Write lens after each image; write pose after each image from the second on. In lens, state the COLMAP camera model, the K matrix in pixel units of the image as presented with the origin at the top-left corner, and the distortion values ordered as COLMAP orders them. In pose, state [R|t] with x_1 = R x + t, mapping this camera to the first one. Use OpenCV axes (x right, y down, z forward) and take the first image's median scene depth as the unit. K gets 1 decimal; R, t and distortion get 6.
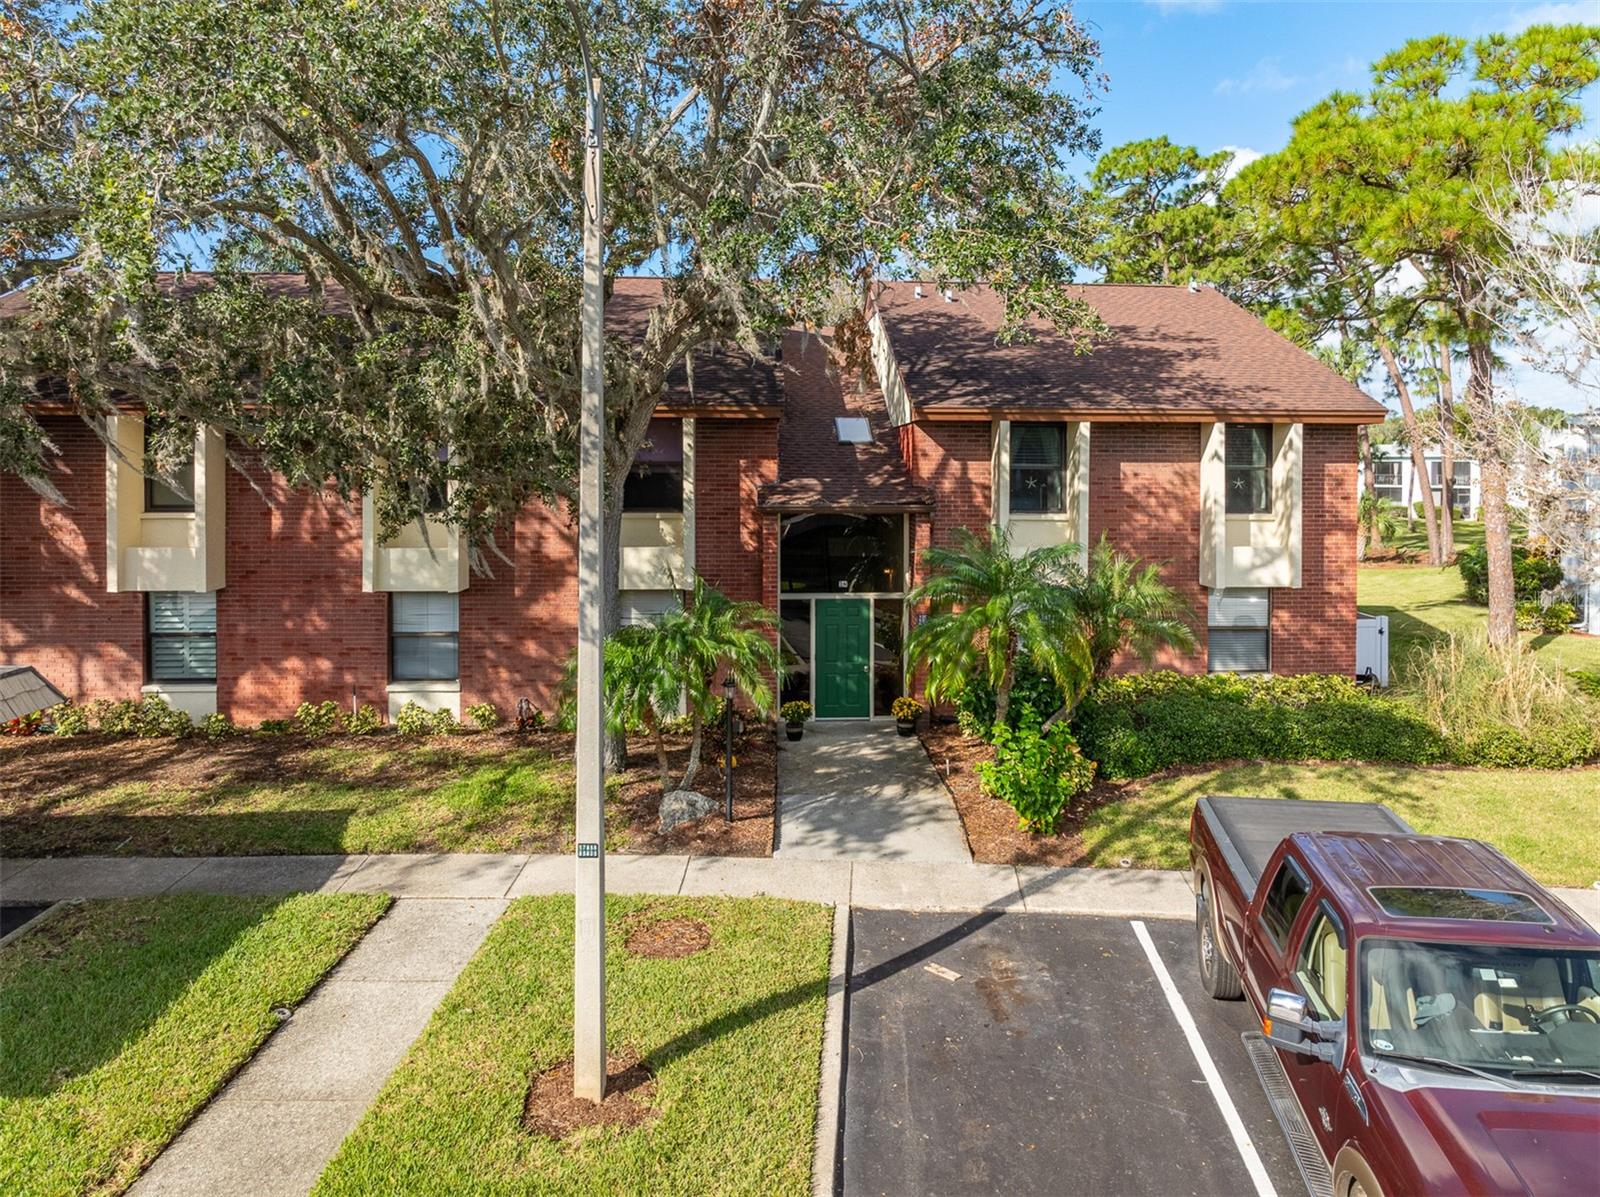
lens RADIAL K [[1152.0, 0, 844.3], [0, 1152.0, 504.7], [0, 0, 1]] dist [-0.034256, 0.018285]
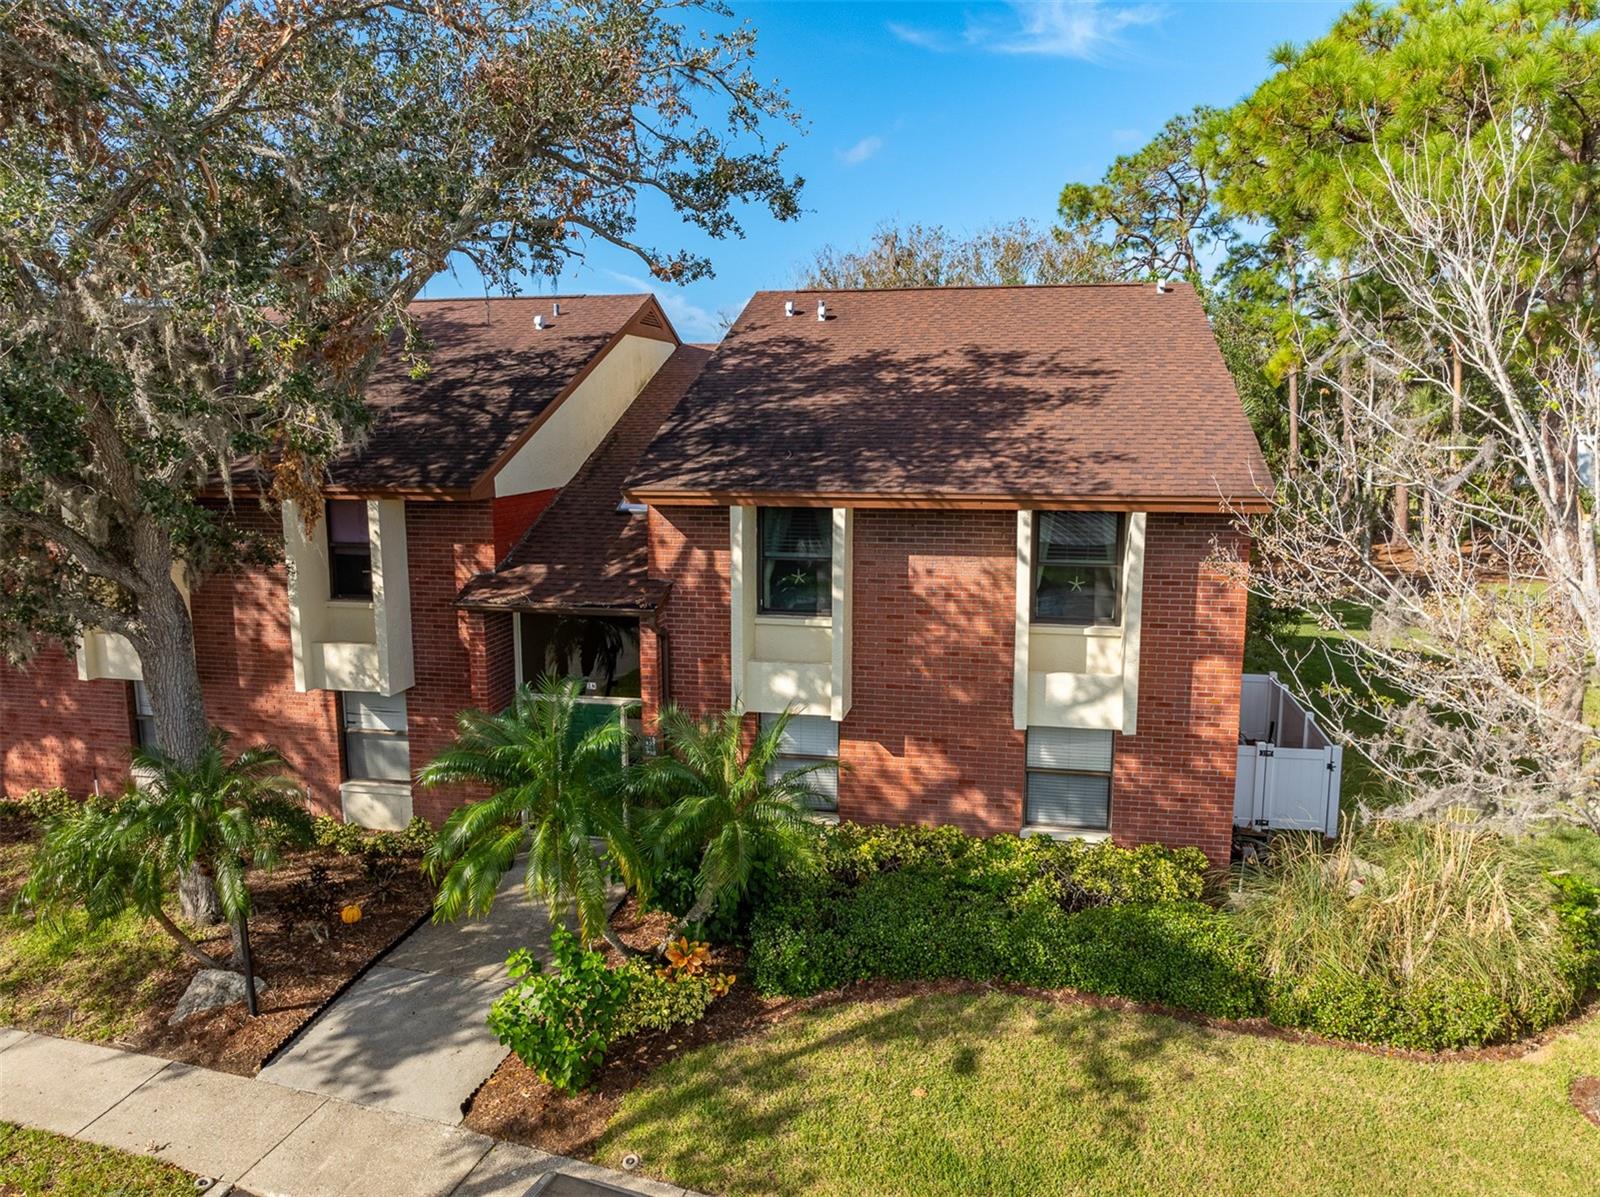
lens RADIAL K [[1119.1, 0, 799.0], [0, 1119.1, 621.7], [0, 0, 1]] dist [-0.025198, 0.004073]
pose [[0.964721, 0.043154, -0.259715, 0.387547], [-0.004311, 0.988932, 0.148307, -0.109852], [0.263241, -0.141955, 0.954229, 0.278206]]
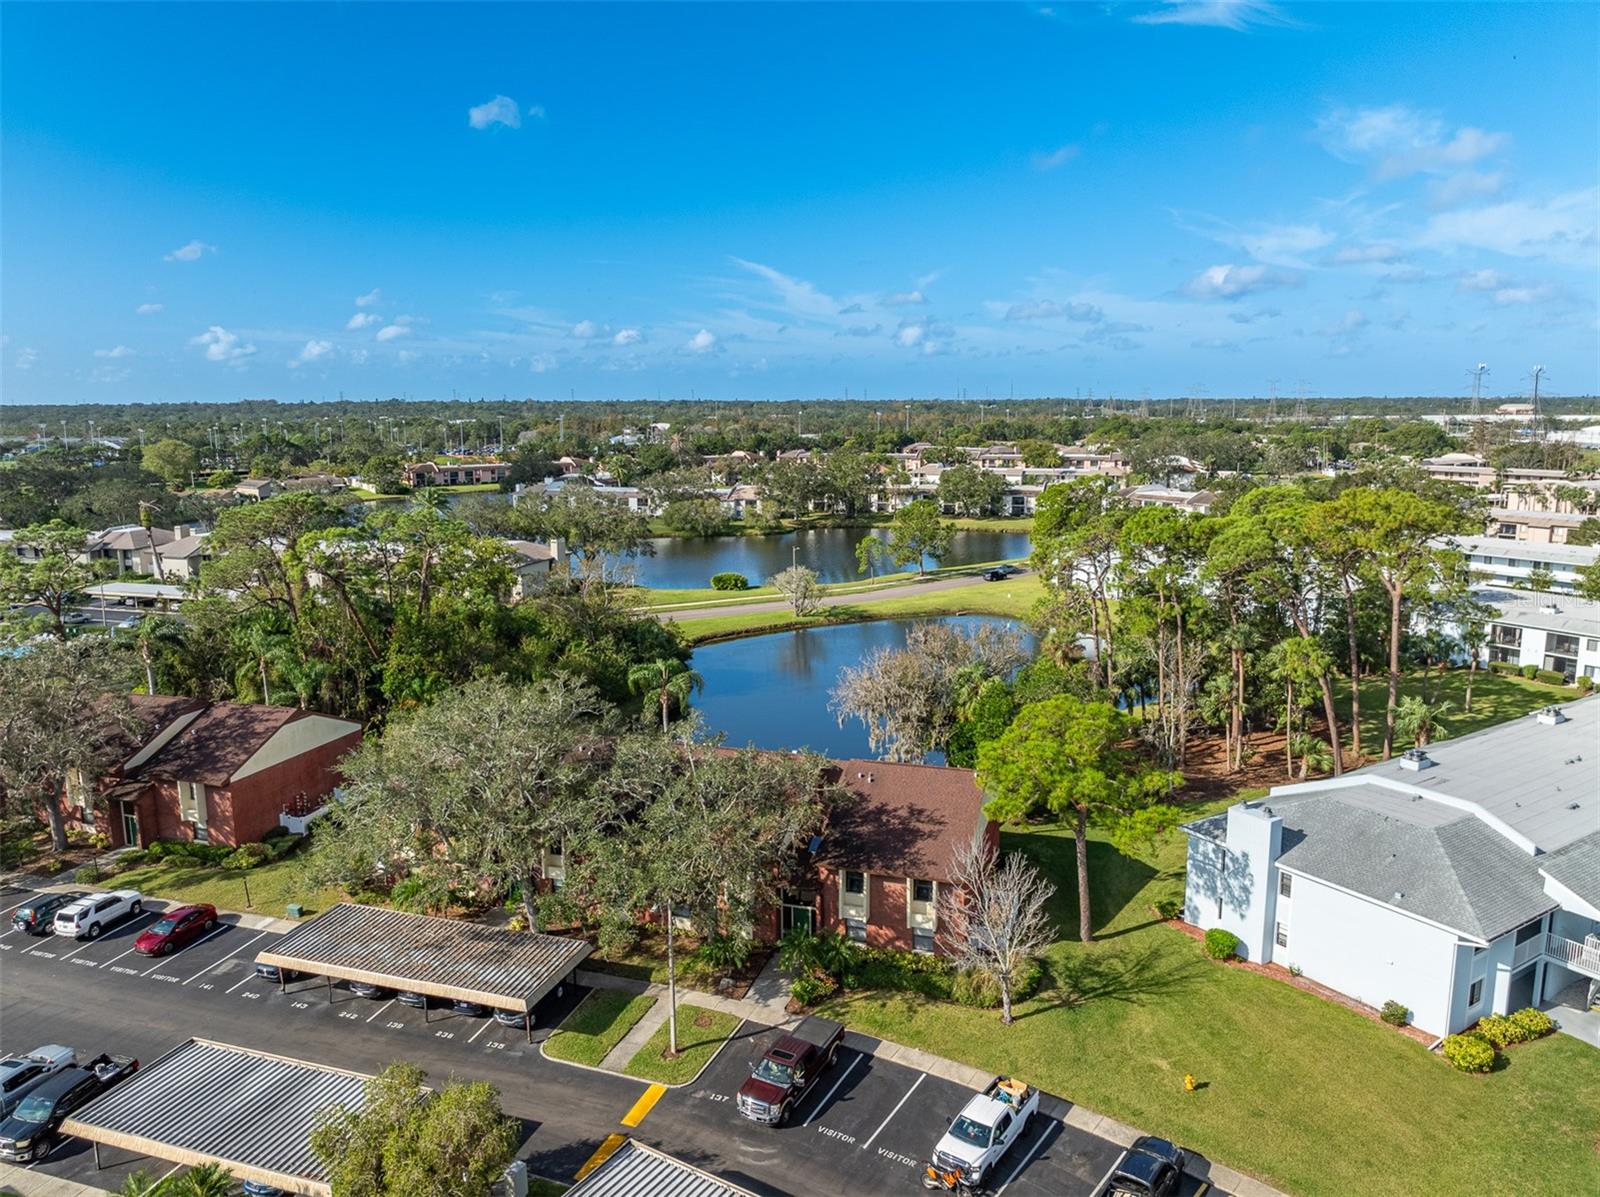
lens RADIAL K [[1135.3, 0, 800.0], [0, 1135.3, 598.5], [0, 0, 1]] dist [-0.037707, 0.028225]
pose [[0.929056, 0.055766, -0.365712, 1.164514], [-0.001399, 0.989095, 0.147270, -1.305419], [0.369937, -0.136310, 0.919003, -1.868985]]
